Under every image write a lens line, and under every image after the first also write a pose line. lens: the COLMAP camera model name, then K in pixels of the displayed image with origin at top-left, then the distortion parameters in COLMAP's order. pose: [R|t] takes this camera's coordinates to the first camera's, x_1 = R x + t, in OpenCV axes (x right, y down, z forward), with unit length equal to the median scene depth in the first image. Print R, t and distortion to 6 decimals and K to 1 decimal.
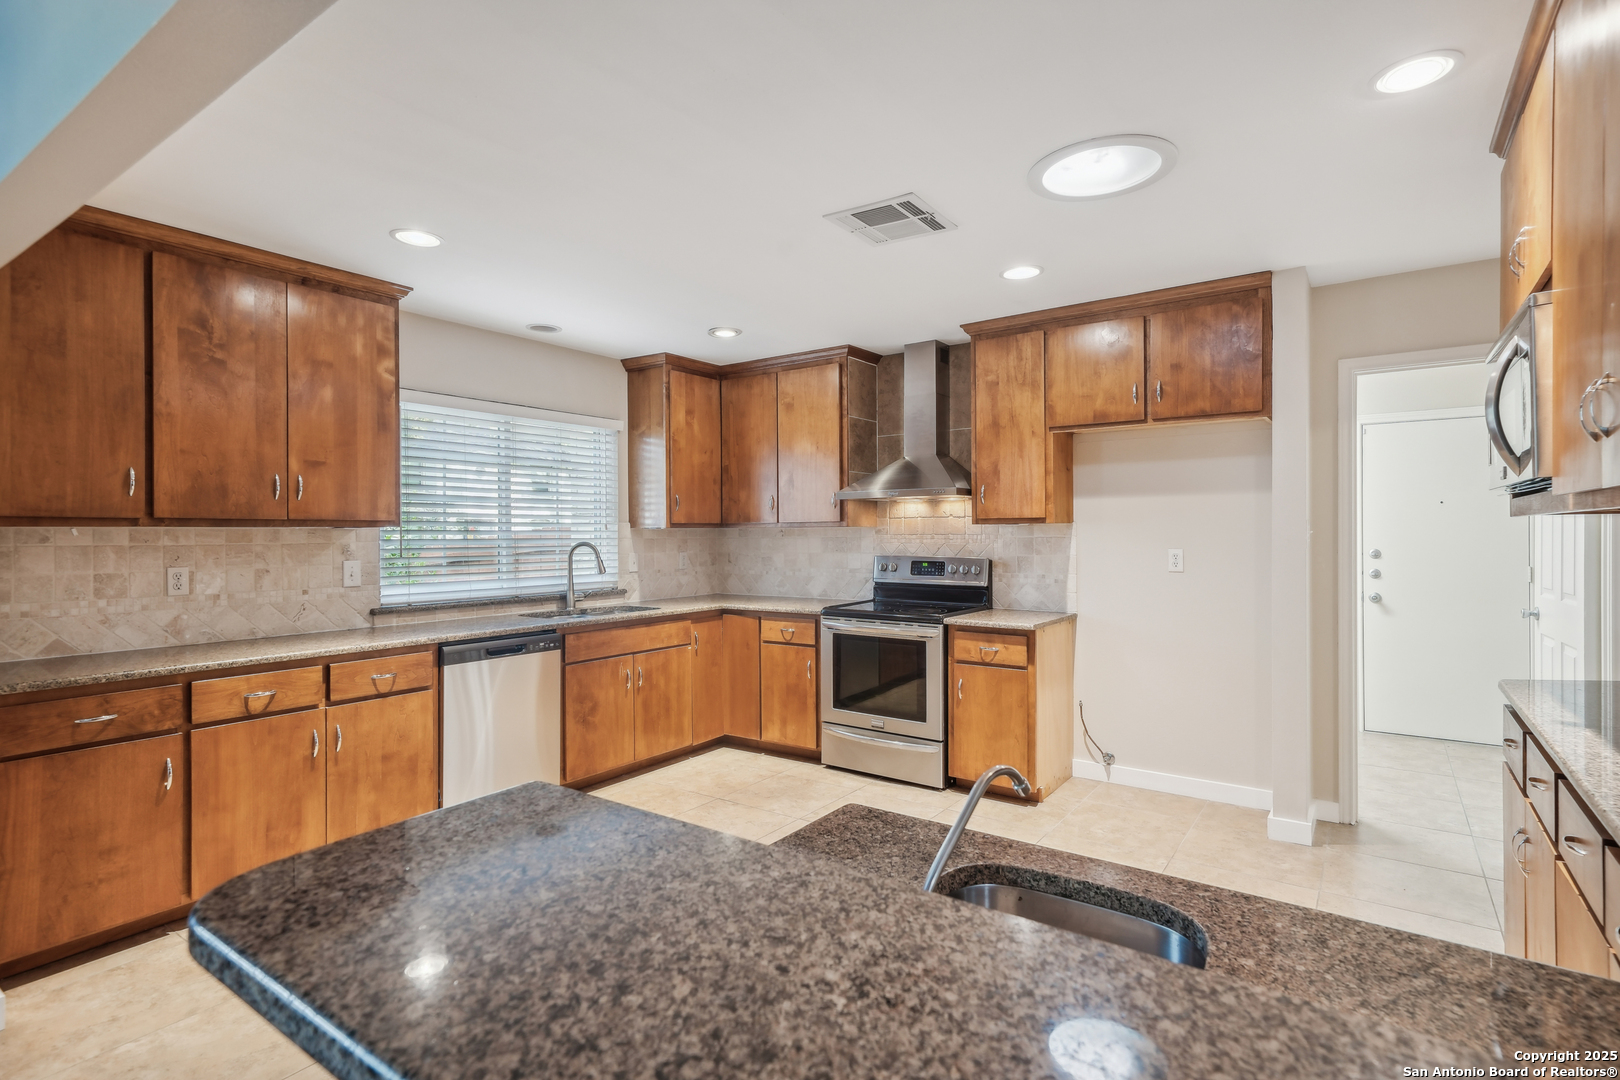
lens RADIAL K [[790.5, 0, 816.5], [0, 790.5, 536.1], [0, 0, 1]] dist [0.011104, 0.003792]
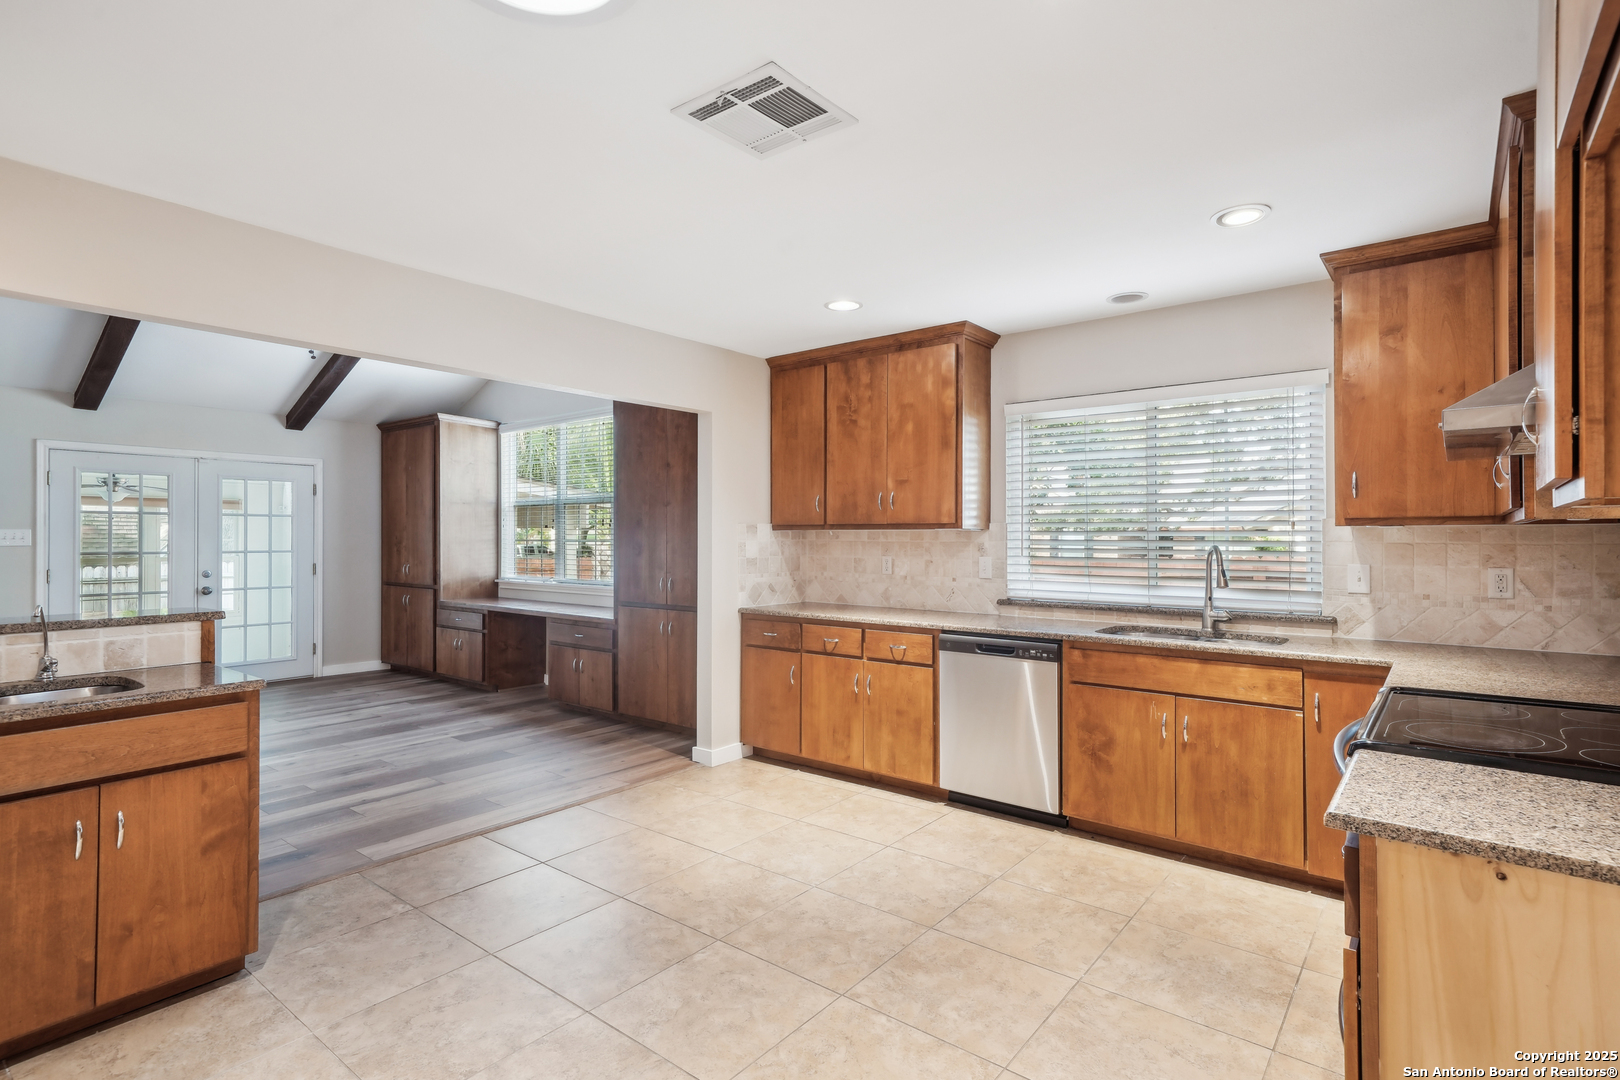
lens RADIAL K [[790.5, 0, 813.5], [0, 790.5, 536.0], [0, 0, 1]] dist [0.011104, 0.003792]
pose [[-0.050011, 0.004558, -0.998738, 0.579580], [-0.003921, 0.999981, 0.004760, -0.004527], [0.998741, 0.004154, -0.049992, 0.751257]]
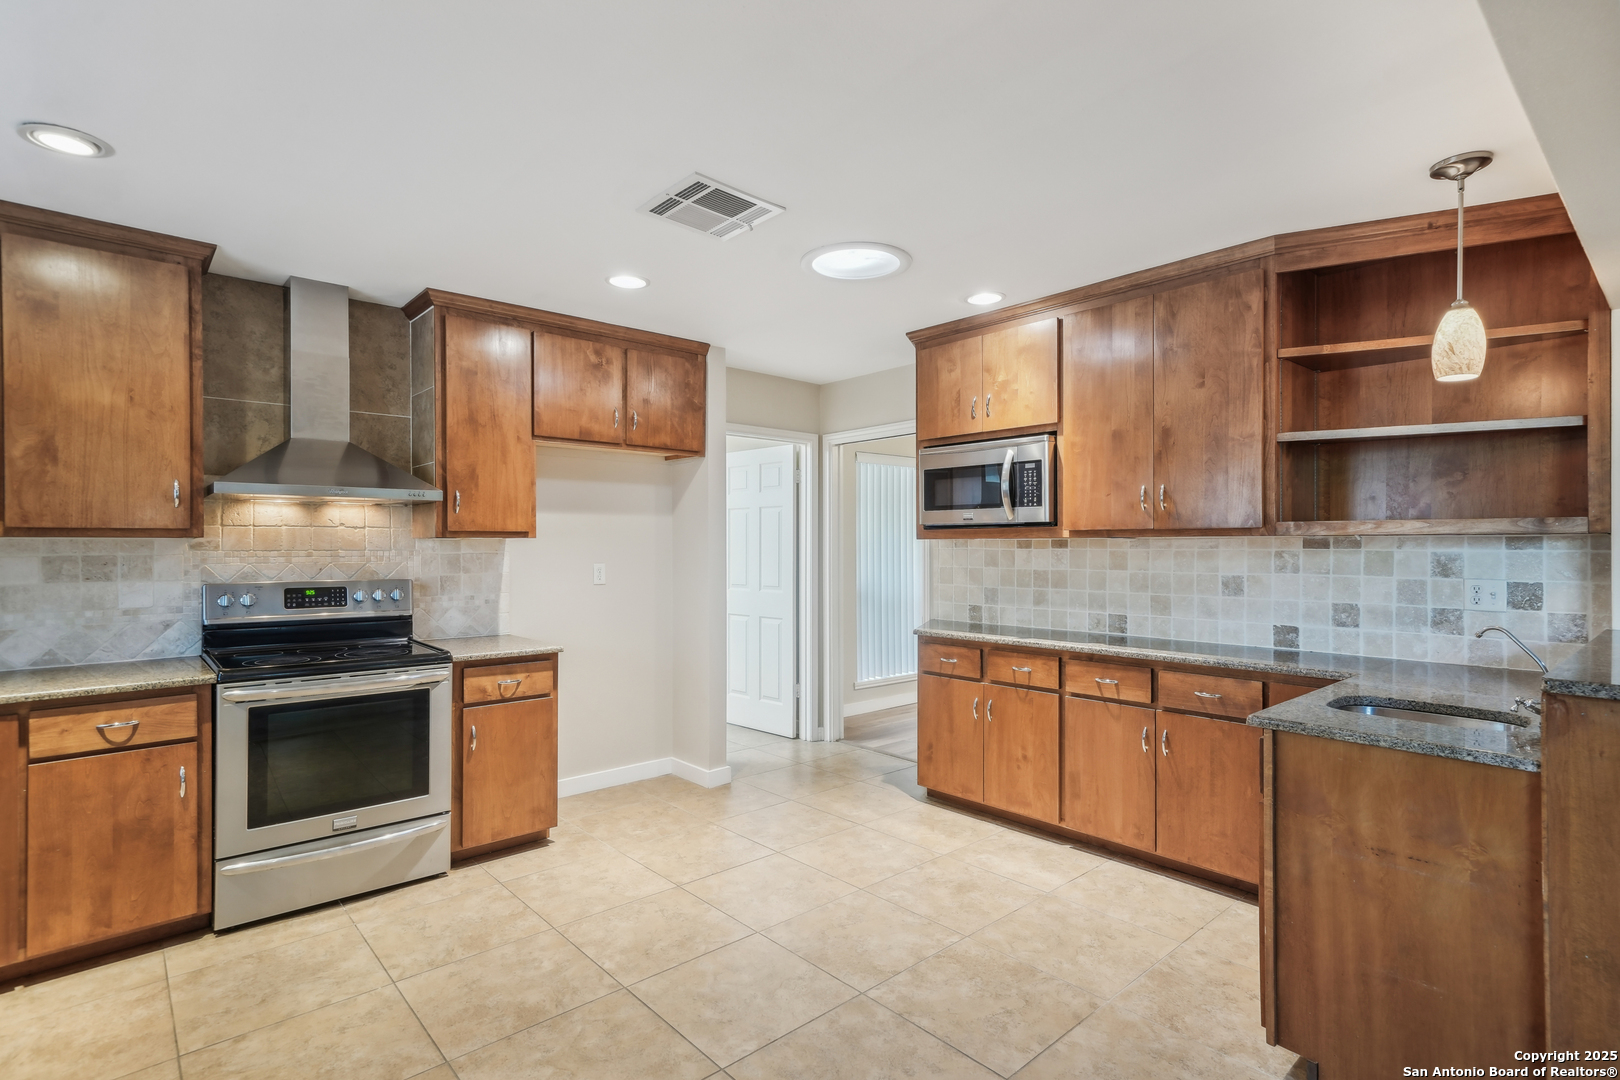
lens RADIAL K [[790.5, 0, 802.8], [0, 790.5, 549.3], [0, 0, 1]] dist [0.011104, 0.003792]
pose [[0.231882, 0.001594, 0.972743, -0.538652], [0.005005, 0.999983, -0.002832, 0.001565], [-0.972731, 0.005525, 0.231870, 0.474680]]
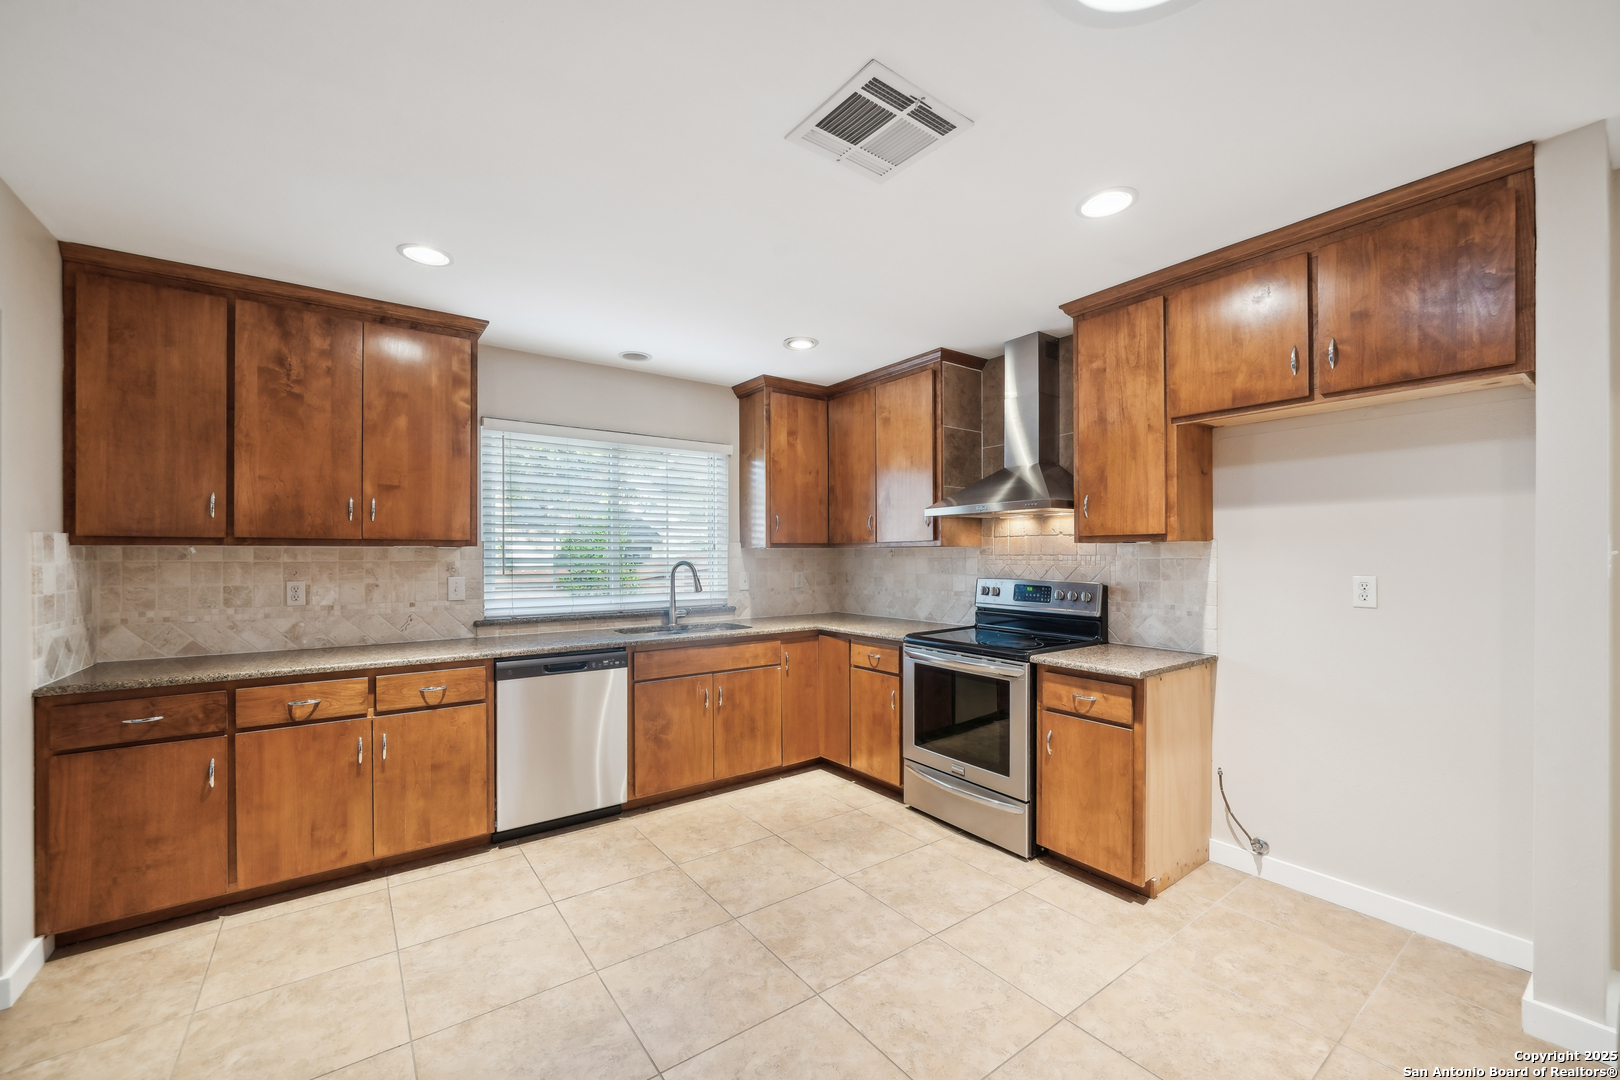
lens RADIAL K [[642.4, 0, 816.9], [0, 642.4, 556.0], [0, 0, 1]] dist [-0.013189, 0.002510]
pose [[0.950818, 0.003573, -0.309730, 0.156871], [-0.003748, 0.999993, 0.000030, 0.000005], [0.309728, 0.001132, 0.950825, 0.289492]]
